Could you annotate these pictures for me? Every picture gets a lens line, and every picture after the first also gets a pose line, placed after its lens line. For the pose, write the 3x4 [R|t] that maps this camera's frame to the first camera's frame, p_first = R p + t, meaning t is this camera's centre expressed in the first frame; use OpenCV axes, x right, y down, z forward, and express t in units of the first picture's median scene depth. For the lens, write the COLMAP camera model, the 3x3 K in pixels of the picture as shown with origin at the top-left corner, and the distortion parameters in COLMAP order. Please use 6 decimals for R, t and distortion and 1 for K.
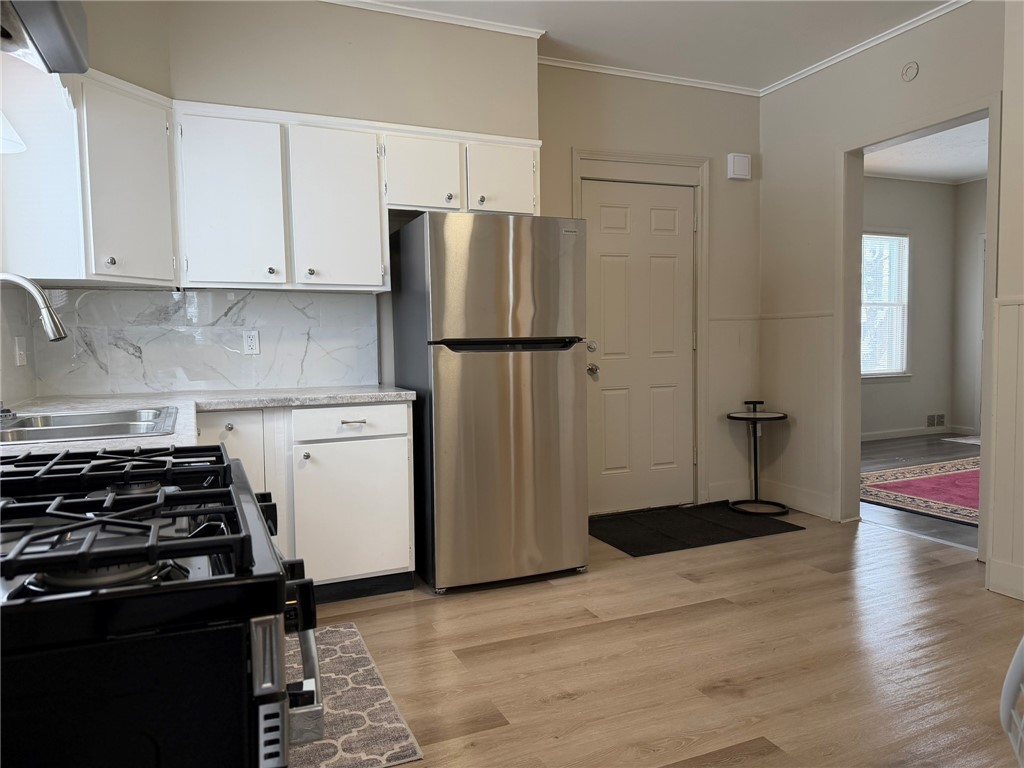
lens RADIAL K [[716.4, 0, 514.2], [0, 716.4, 385.4], [0, 0, 1]] dist [0.133601, -0.215611]
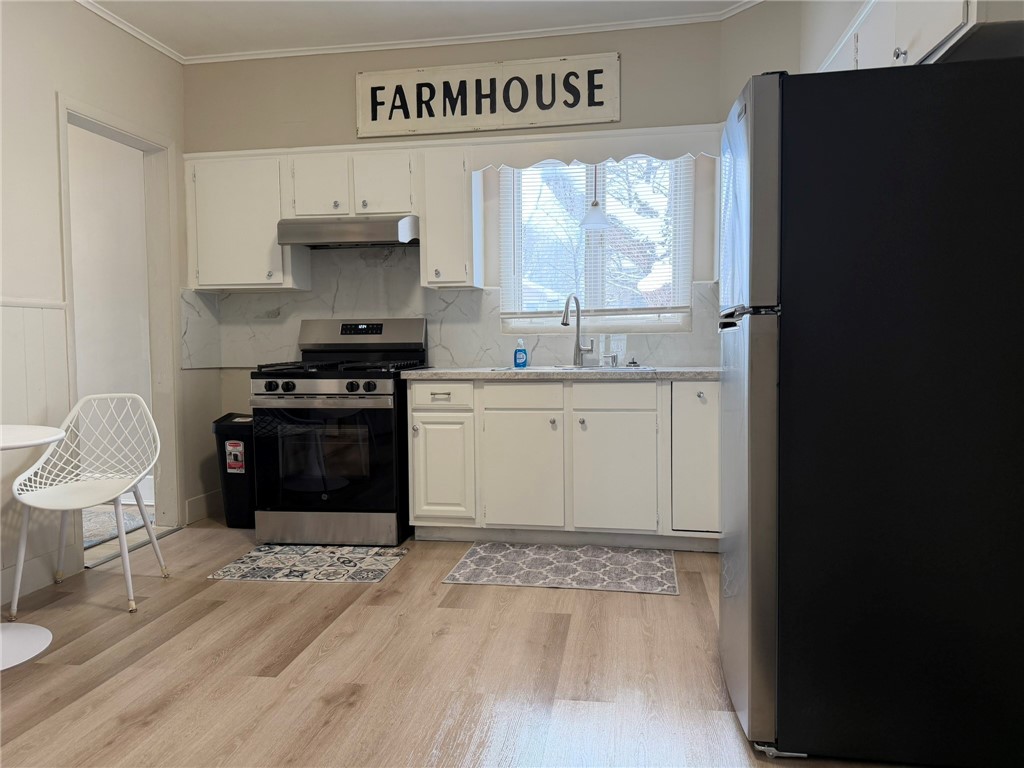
lens RADIAL K [[716.4, 0, 514.2], [0, 716.4, 385.4], [0, 0, 1]] dist [0.133601, -0.215611]
pose [[-0.551197, 0.068898, -0.831525, 0.680407], [-0.037258, 0.993558, 0.107021, -0.063976], [0.833543, 0.089971, -0.545080, 1.227904]]
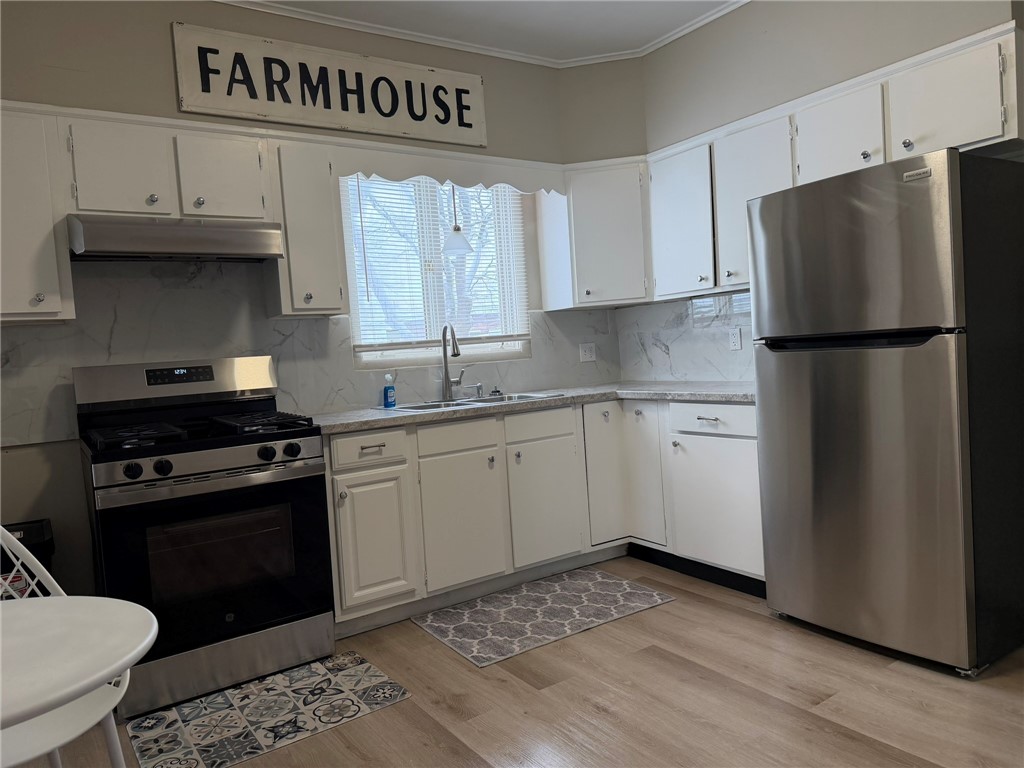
lens RADIAL K [[716.4, 0, 514.2], [0, 716.4, 385.4], [0, 0, 1]] dist [0.133601, -0.215611]
pose [[0.175510, 0.051661, -0.983121, 0.738540], [-0.000092, 0.998623, 0.052459, -0.051315], [0.984478, -0.009117, 0.175273, 0.517975]]
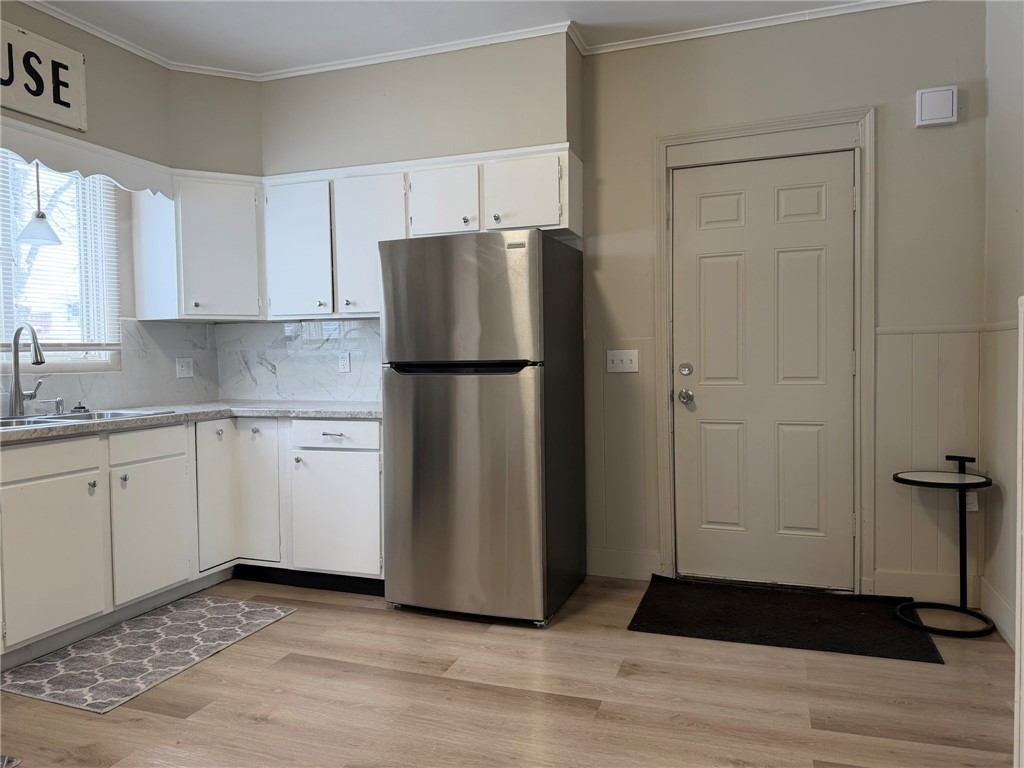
lens RADIAL K [[724.2, 0, 514.2], [0, 724.2, 381.0], [0, 0, 1]] dist [0.044909, -0.044683]
pose [[0.719109, 0.029436, -0.694273, 0.742423], [-0.042638, 0.999089, -0.001804, -0.041586], [0.693588, 0.030900, 0.719709, 0.363821]]
